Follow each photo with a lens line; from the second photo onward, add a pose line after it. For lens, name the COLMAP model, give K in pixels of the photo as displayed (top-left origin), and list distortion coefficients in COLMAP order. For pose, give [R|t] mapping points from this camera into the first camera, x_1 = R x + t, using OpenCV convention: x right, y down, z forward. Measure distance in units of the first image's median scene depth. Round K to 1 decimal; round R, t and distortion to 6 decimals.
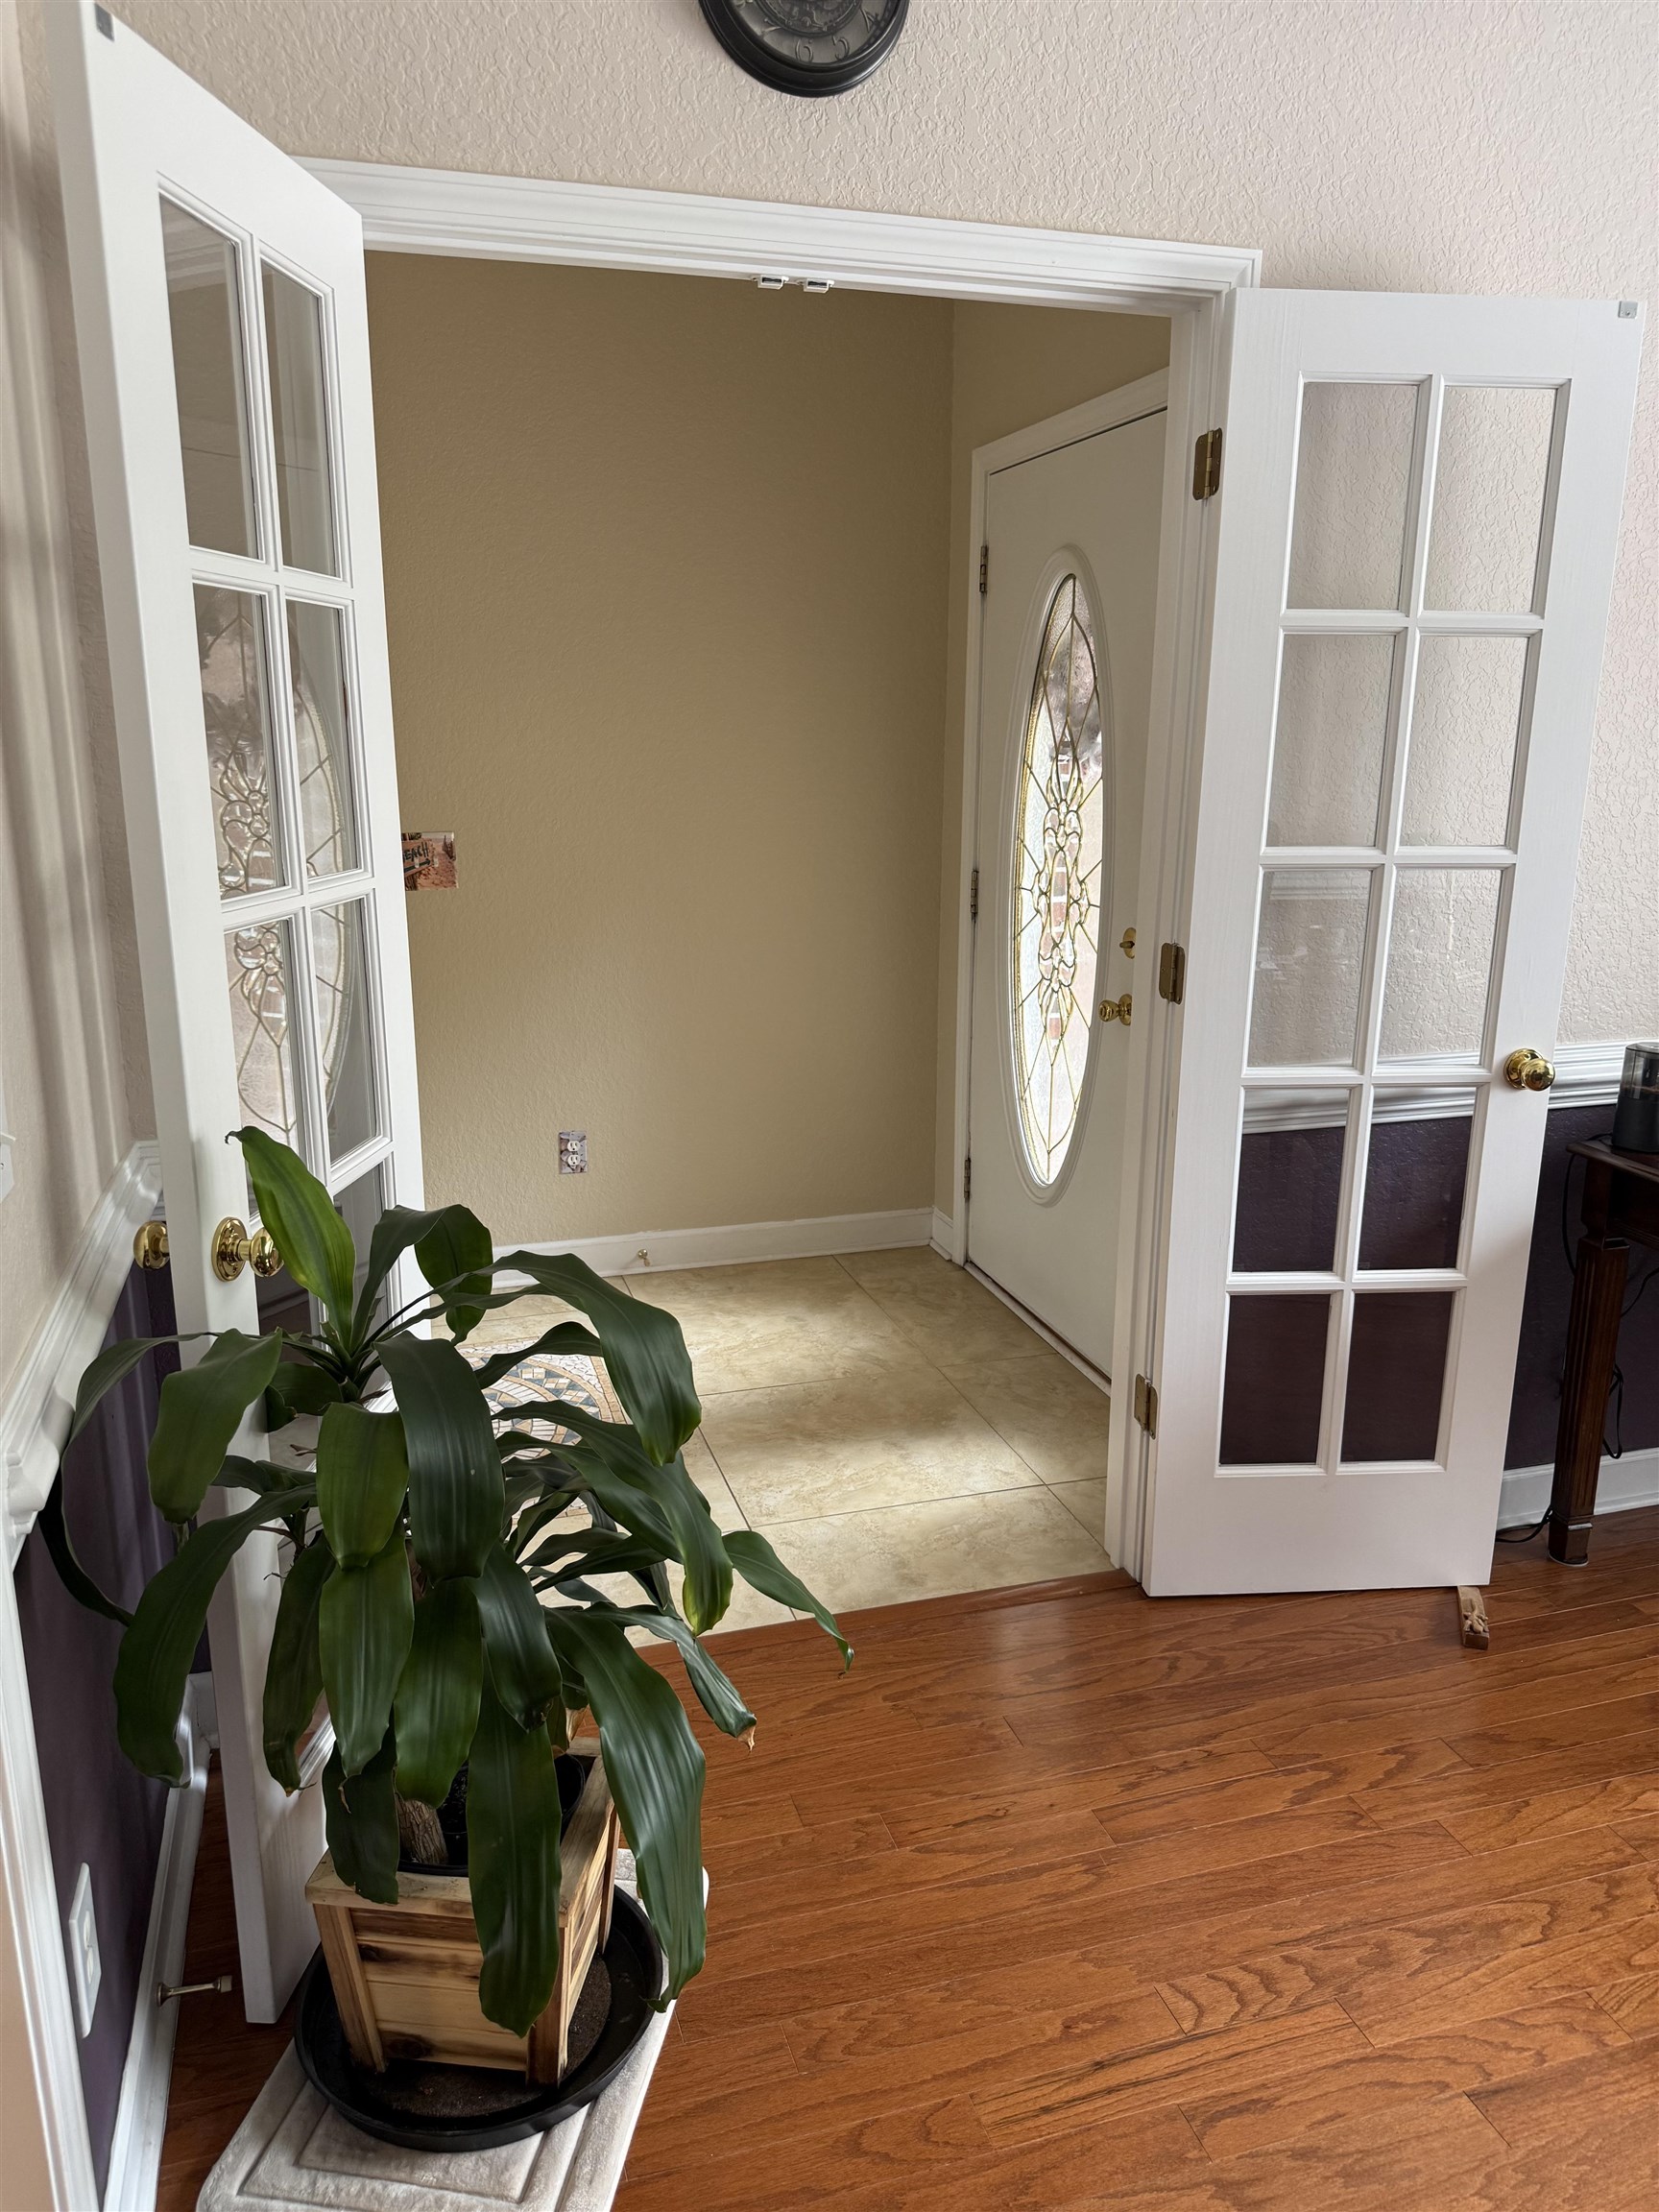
lens RADIAL K [[1608.5, 0, 829.5], [0, 1608.5, 1106.0], [0, 0, 1]] dist [-0.006626, -0.008259]
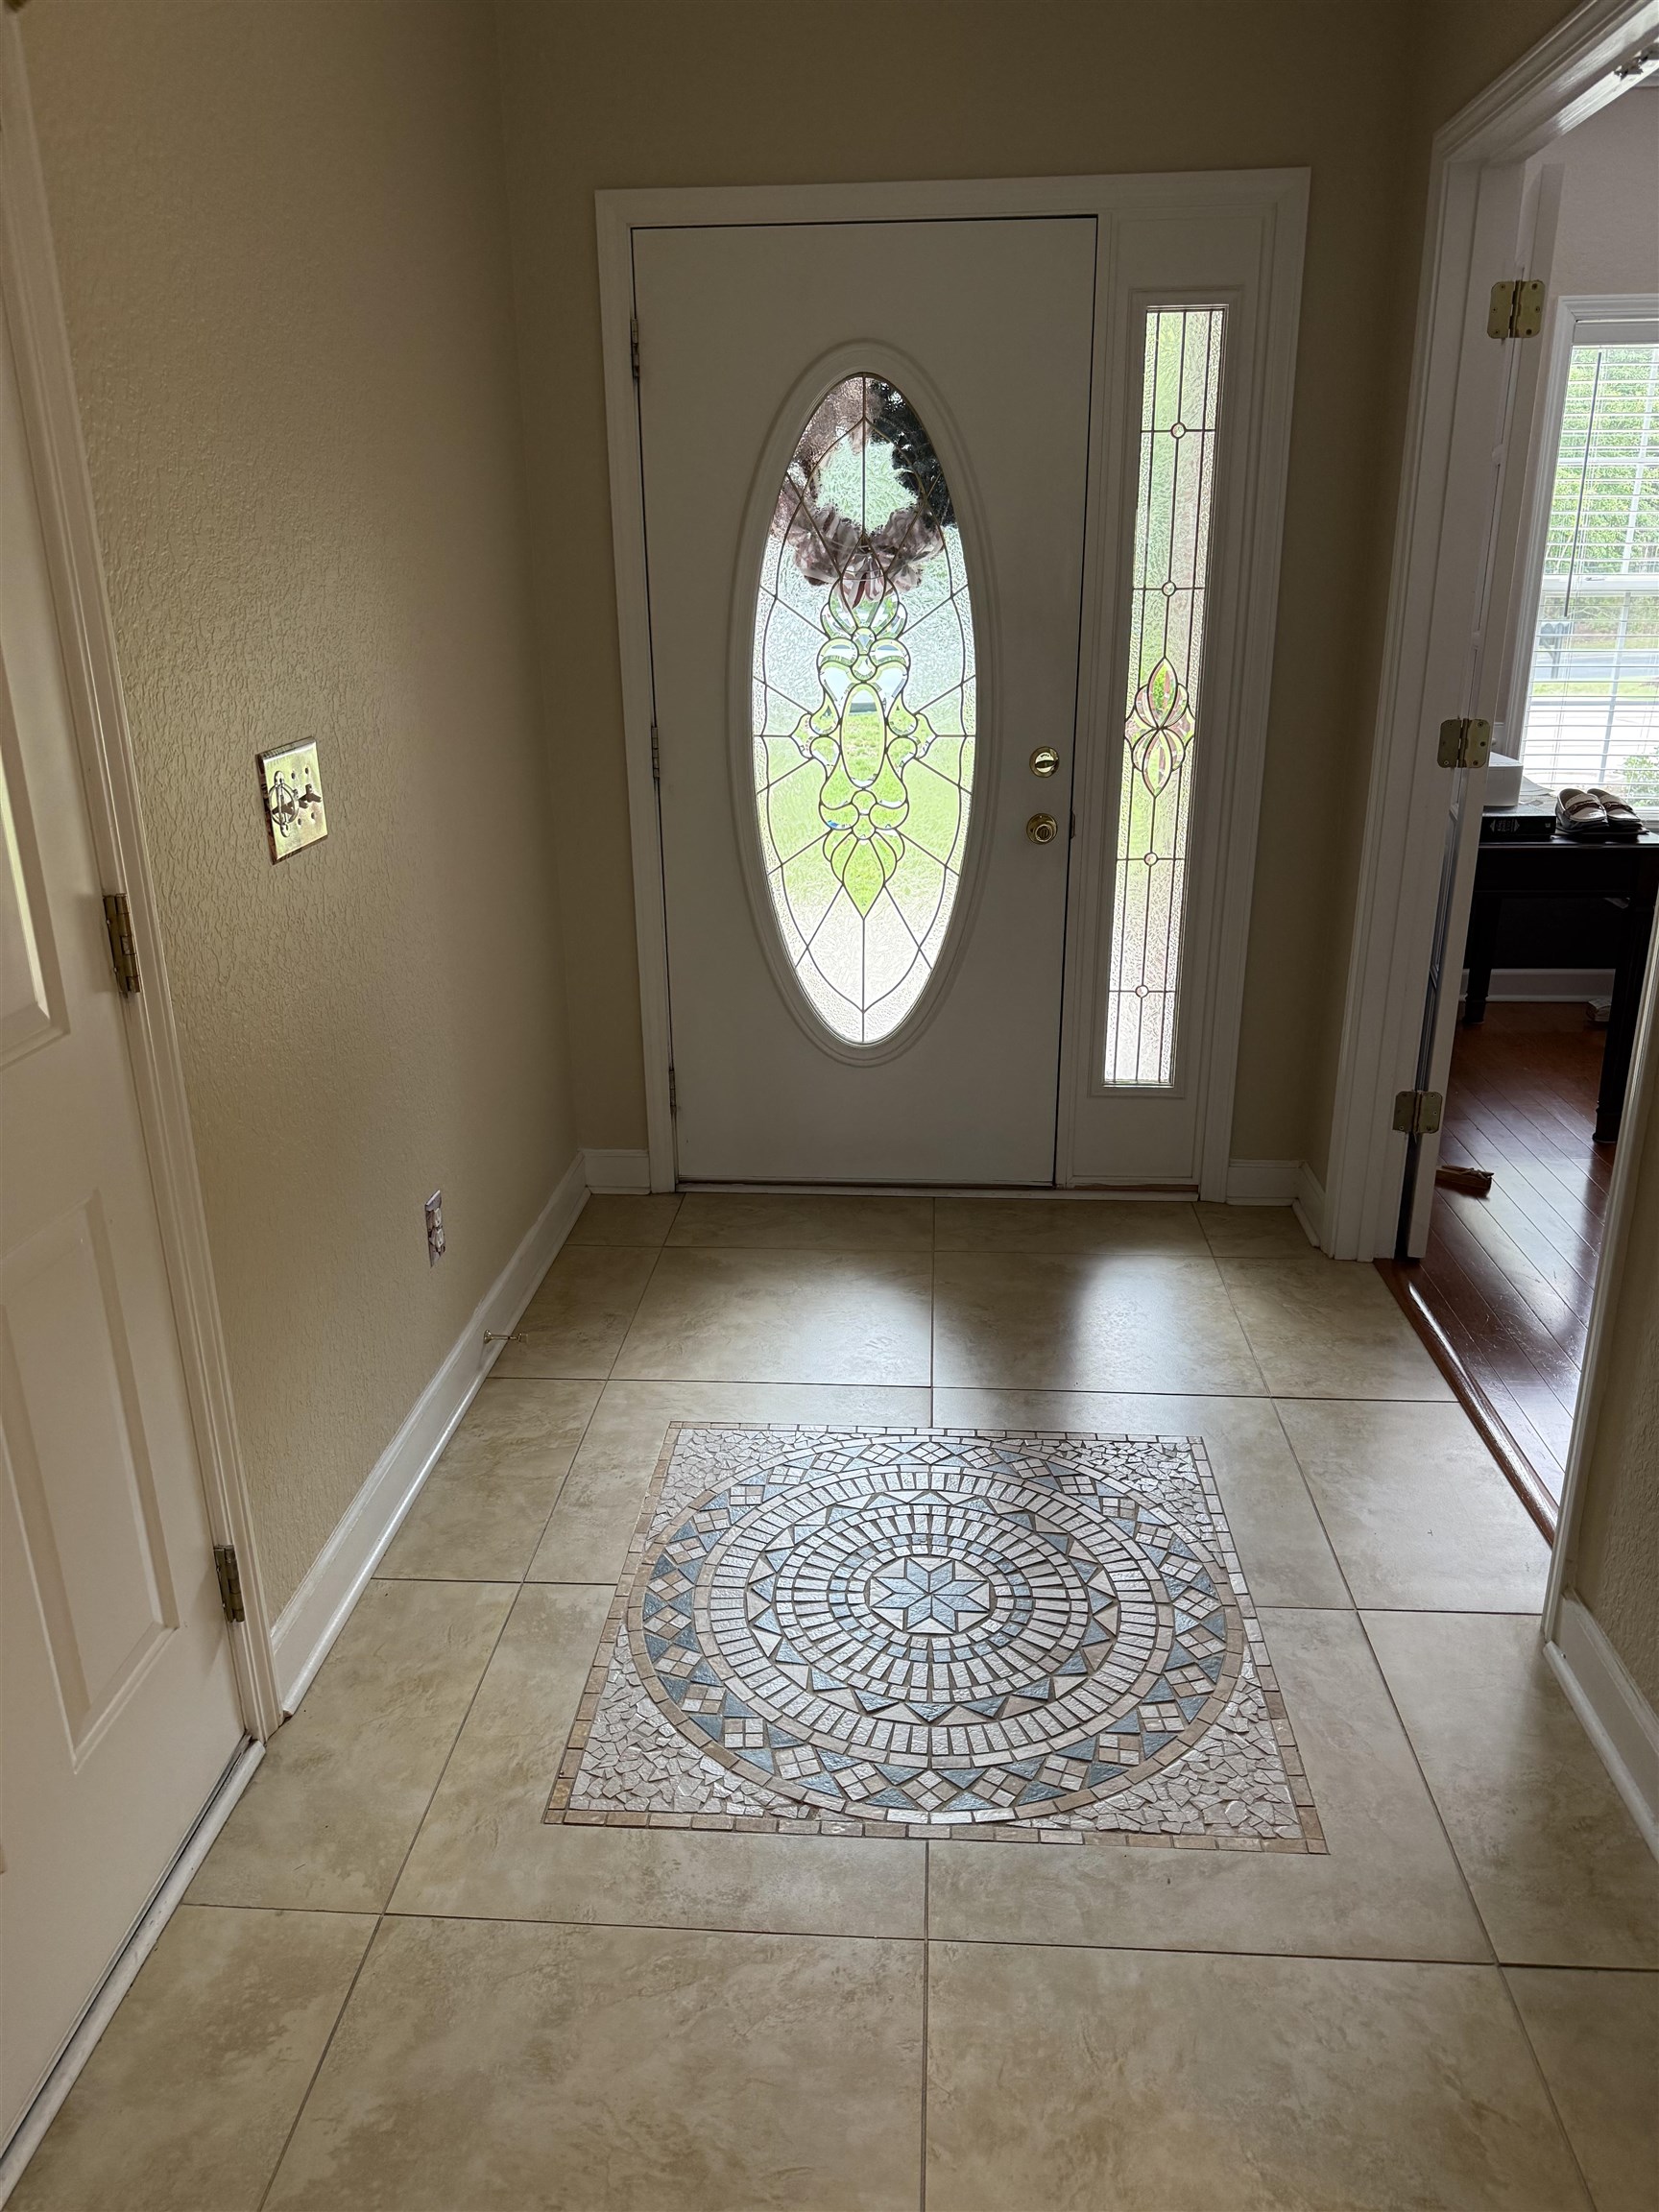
lens RADIAL K [[1608.5, 0, 829.5], [0, 1608.5, 1106.0], [0, 0, 1]] dist [-0.006626, -0.008259]
pose [[0.351345, -0.314437, 0.881865, -0.698932], [0.235574, 0.941302, 0.241774, -0.146110], [-0.906124, 0.122799, 0.404796, 0.619051]]
